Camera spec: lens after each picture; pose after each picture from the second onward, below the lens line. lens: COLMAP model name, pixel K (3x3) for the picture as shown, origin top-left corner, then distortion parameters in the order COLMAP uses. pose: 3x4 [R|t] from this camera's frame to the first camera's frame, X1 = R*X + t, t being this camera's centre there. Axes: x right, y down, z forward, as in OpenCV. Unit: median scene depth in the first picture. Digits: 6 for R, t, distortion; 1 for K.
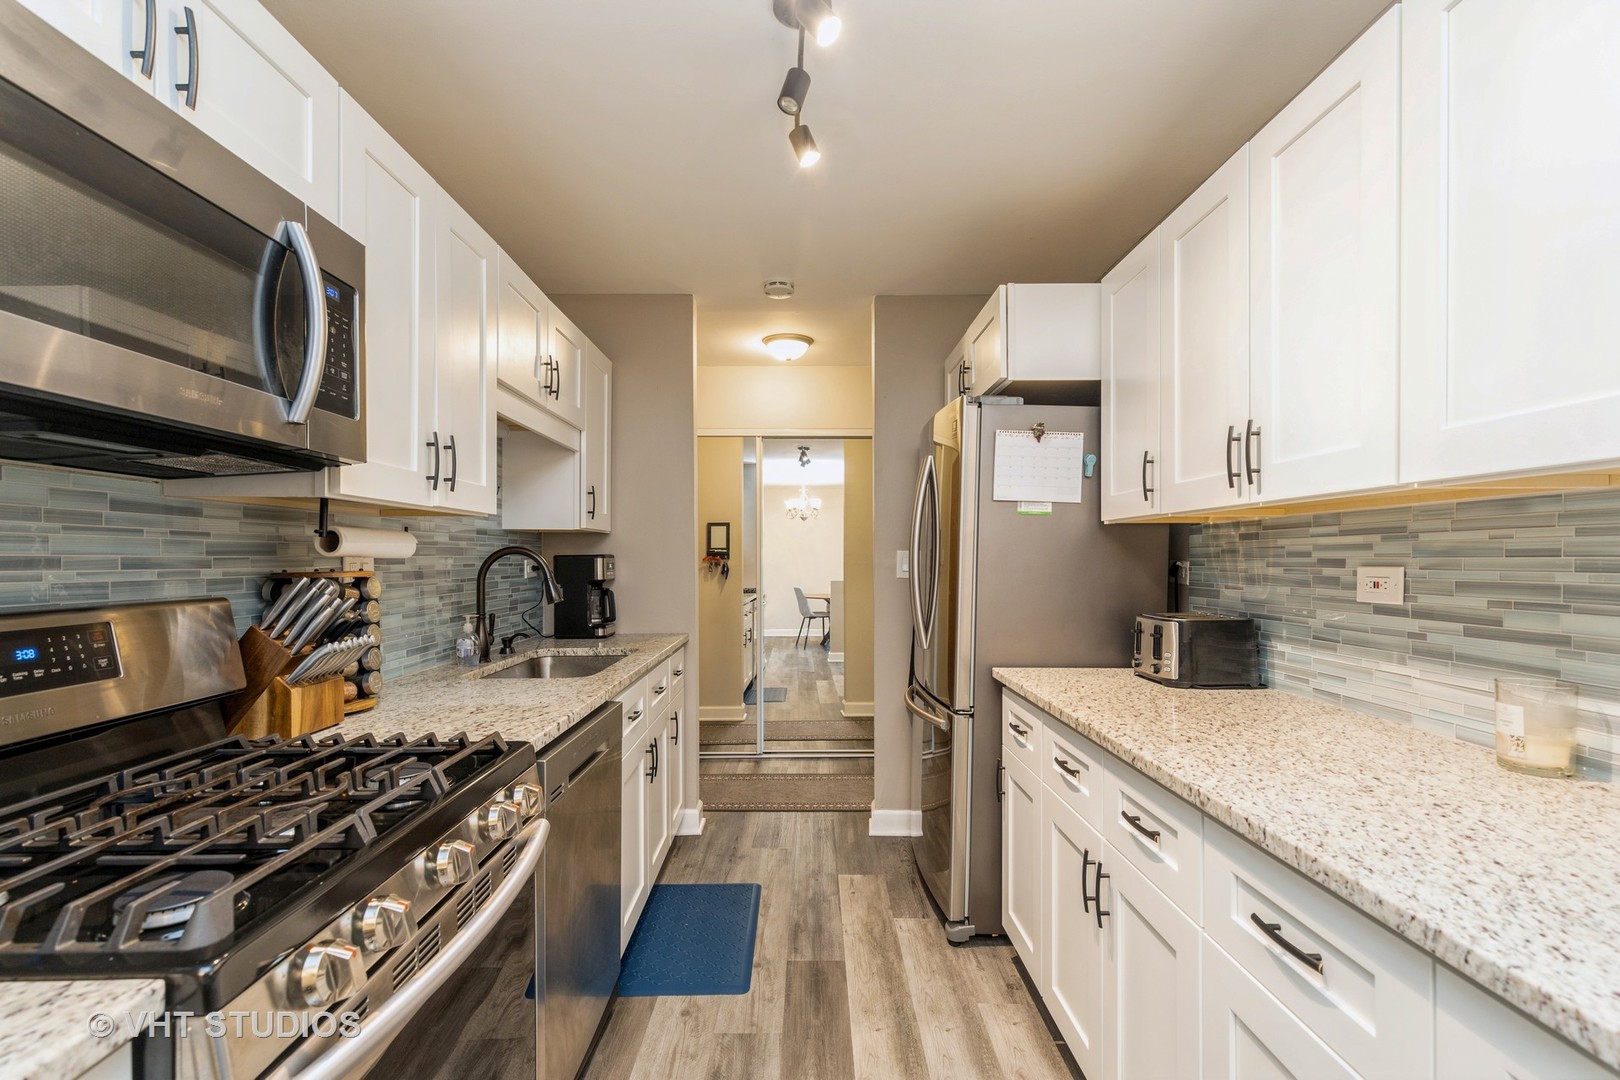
lens RADIAL K [[732.0, 0, 813.5], [0, 732.0, 558.2], [0, 0, 1]] dist [0.008892, -0.001907]
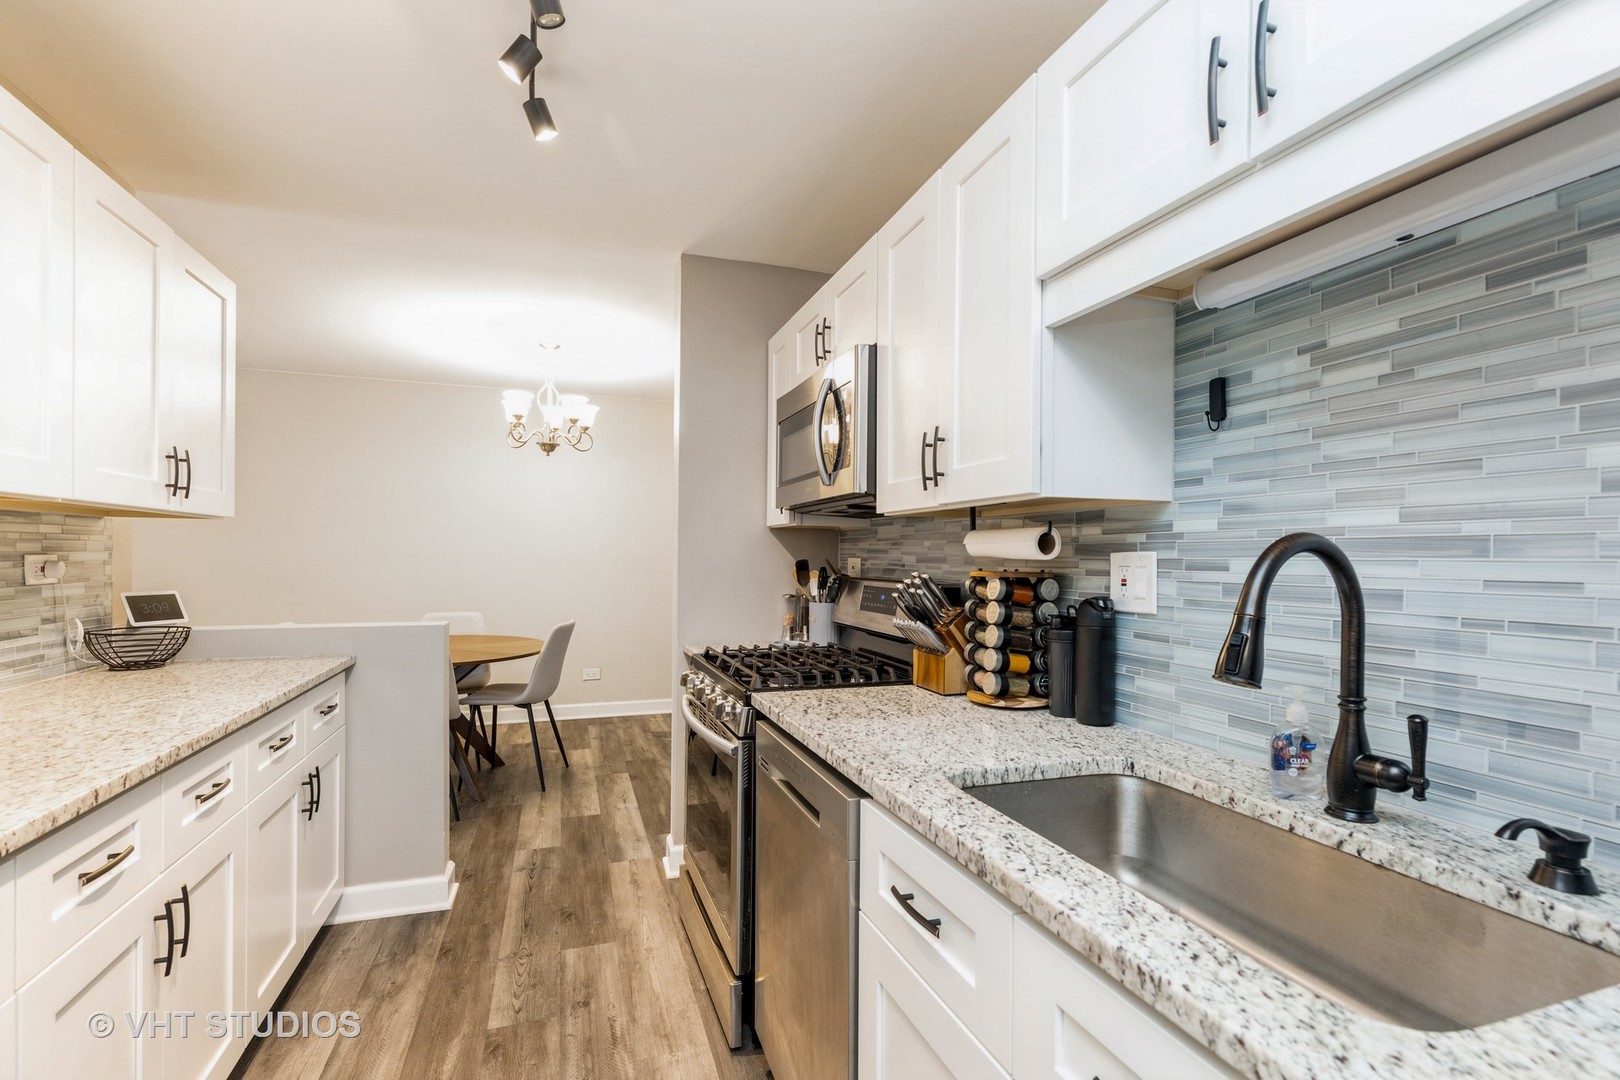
lens RADIAL K [[732.0, 0, 813.3], [0, 732.0, 559.9], [0, 0, 1]] dist [0.008892, -0.001907]
pose [[-0.948472, -0.004425, -0.316831, -0.038497], [-0.006863, 0.999955, 0.006580, -0.002419], [0.316787, 0.008415, -0.948459, 1.347614]]
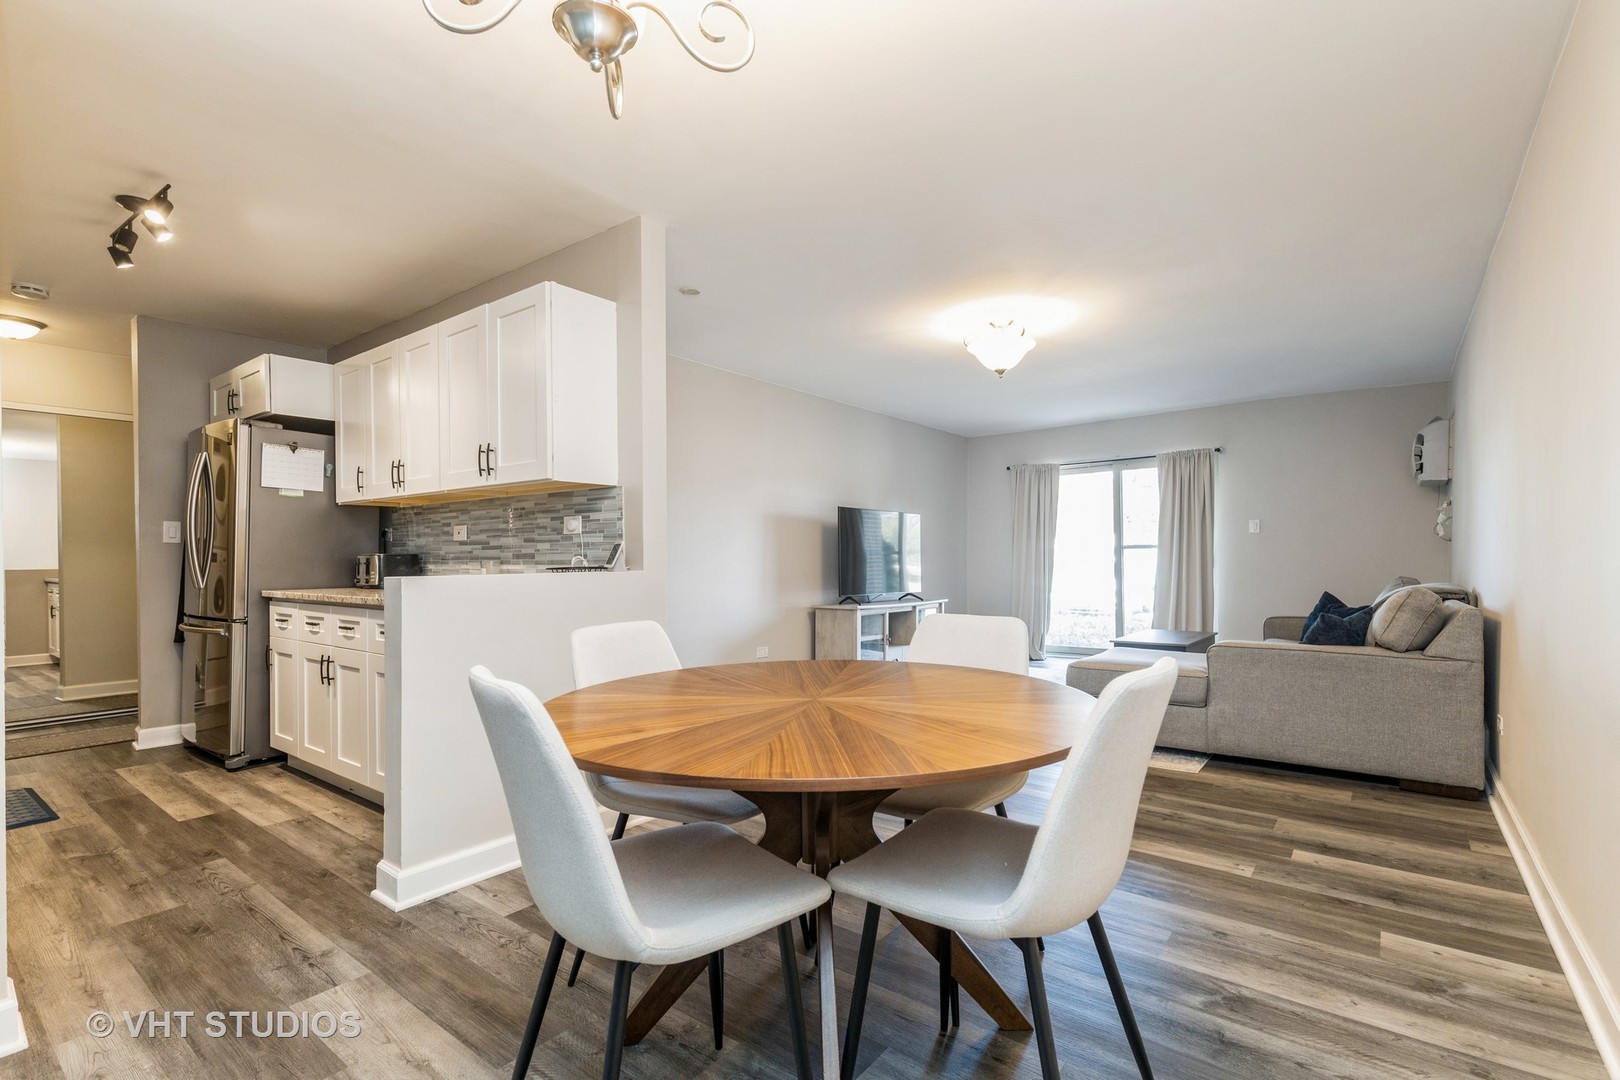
lens RADIAL K [[732.0, 0, 801.4], [0, 732.0, 560.6], [0, 0, 1]] dist [0.008892, -0.001907]
pose [[0.620710, -0.009570, 0.783982, -0.283120], [0.007424, 0.999952, 0.006328, 0.081739], [-0.784005, 0.001892, 0.620752, -0.925463]]
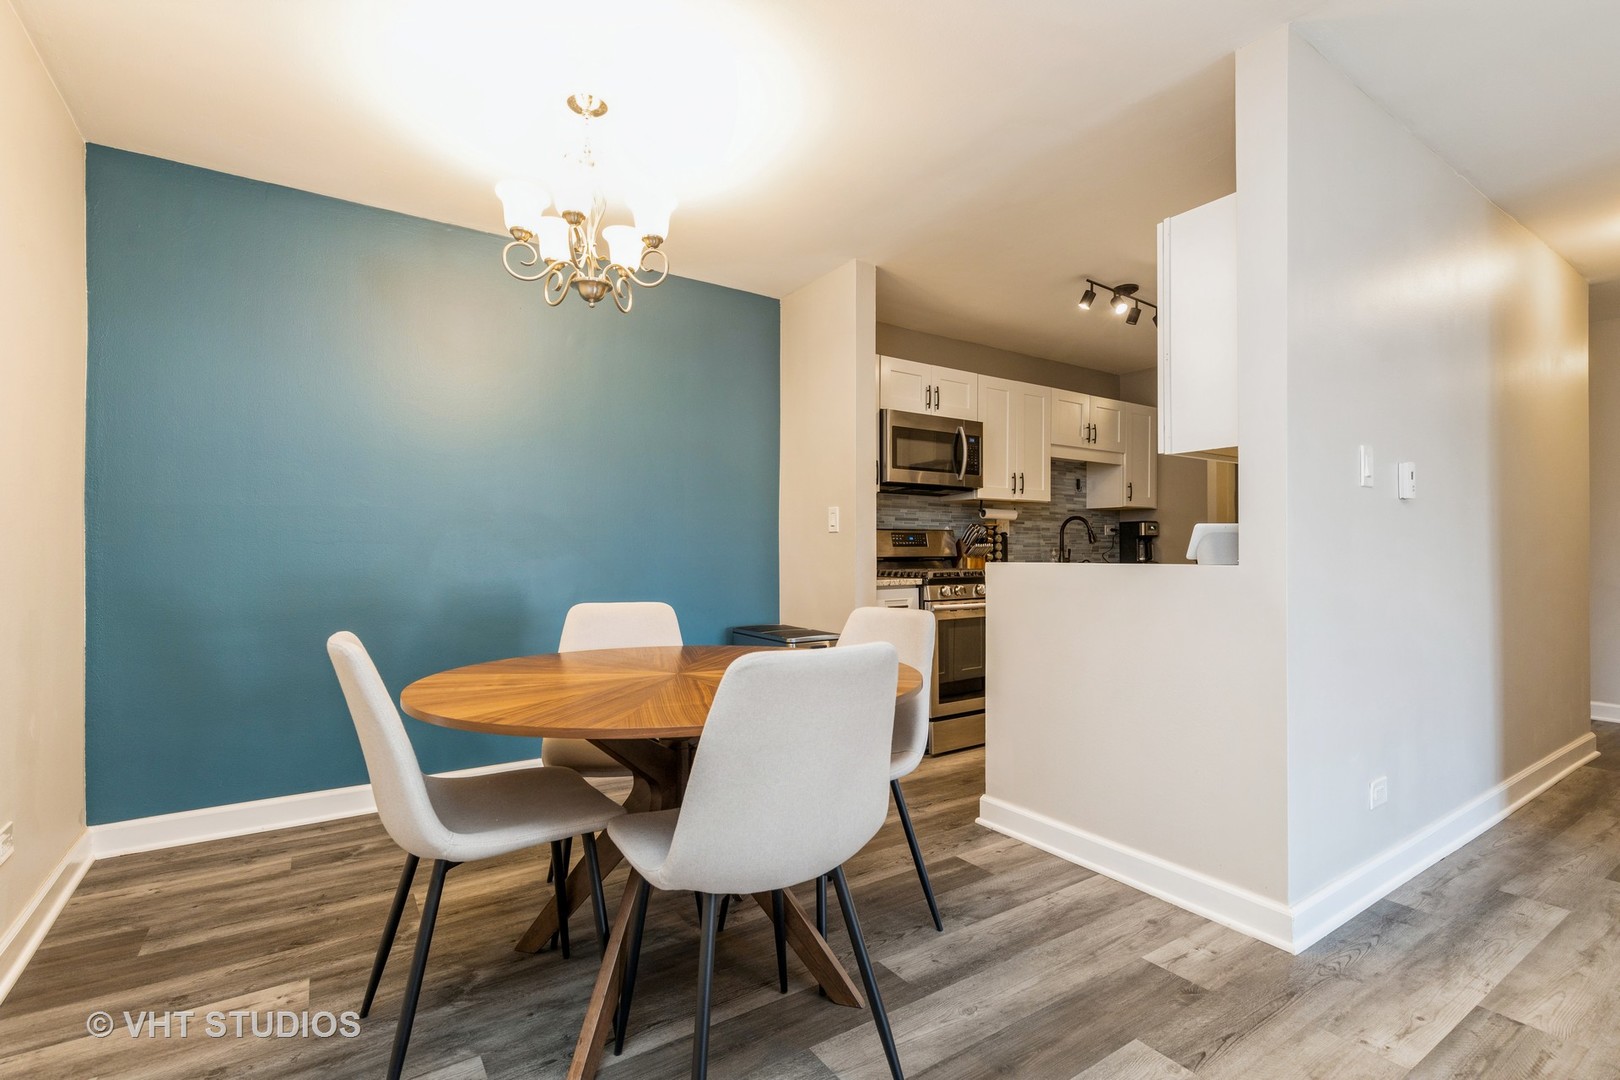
lens RADIAL K [[732.0, 0, 814.1], [0, 732.0, 556.6], [0, 0, 1]] dist [0.008892, -0.001907]
pose [[0.548436, 0.002340, -0.836189, 0.983099], [0.003098, 0.999984, 0.004831, 0.091904], [0.836187, -0.005240, 0.548419, -0.819349]]
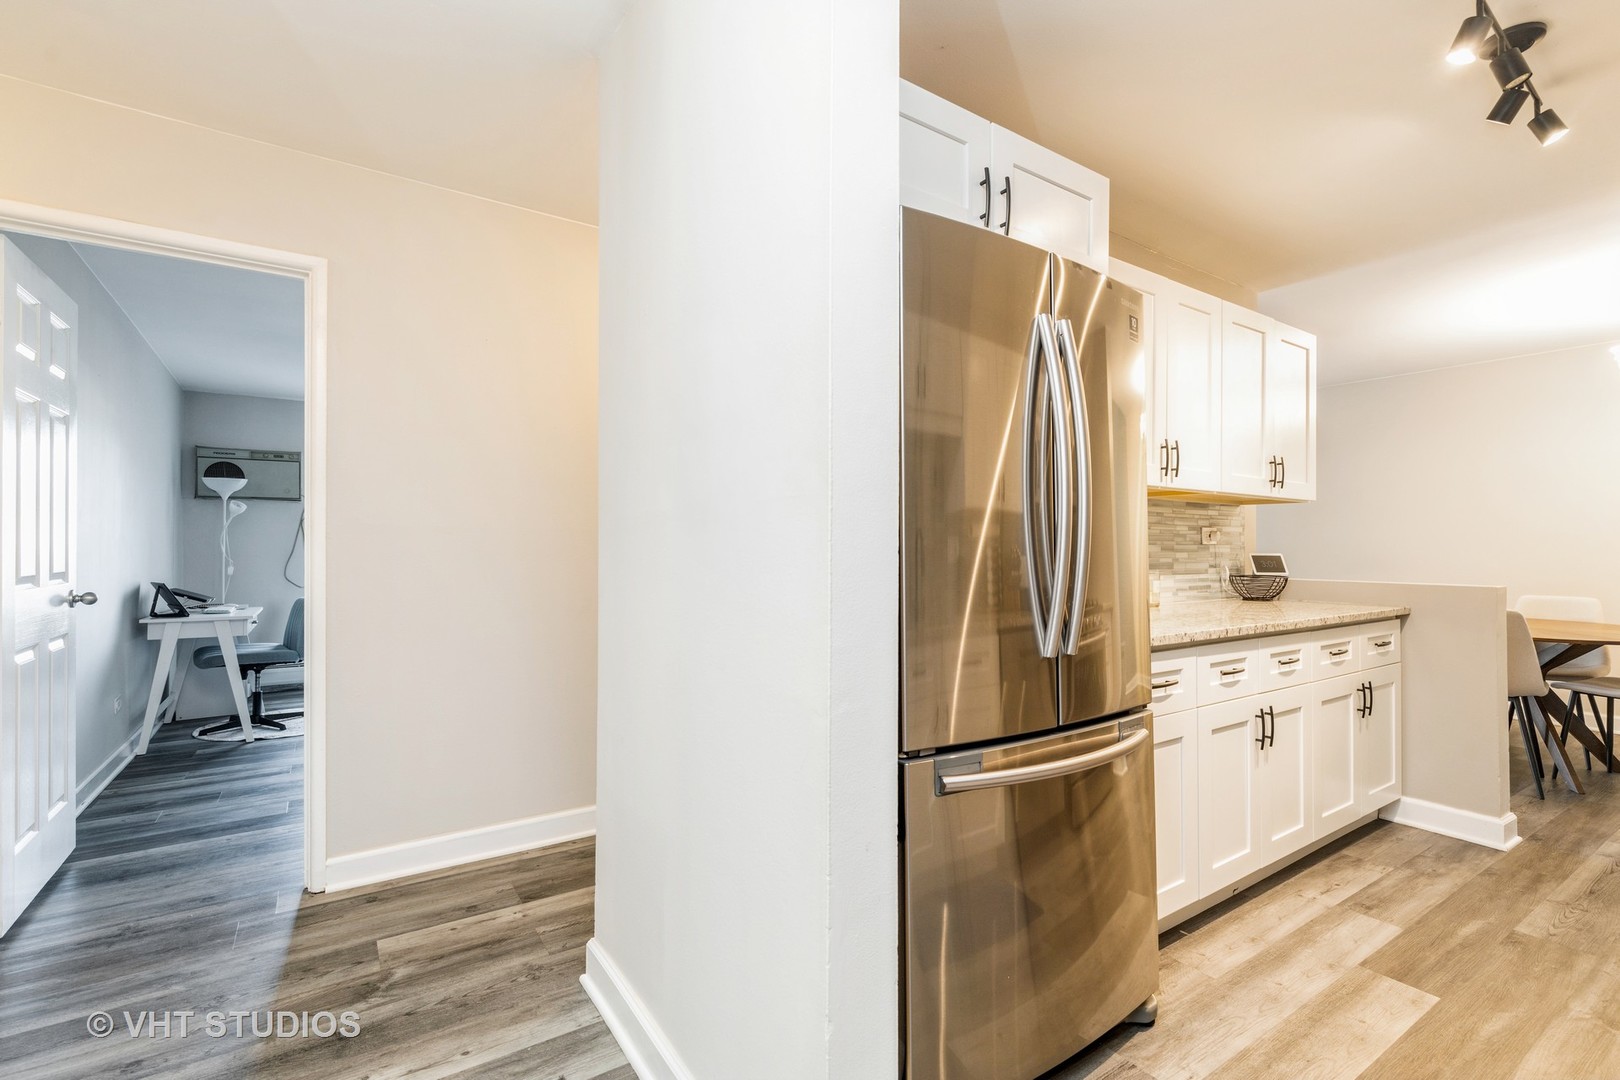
lens RADIAL K [[732.0, 0, 818.6], [0, 732.0, 538.4], [0, 0, 1]] dist [0.008892, -0.001907]
pose [[-0.554352, 0.008537, 0.832238, -0.252922], [-0.005786, 0.999884, -0.014110, 0.050006], [-0.832262, -0.012638, -0.554238, 1.724957]]
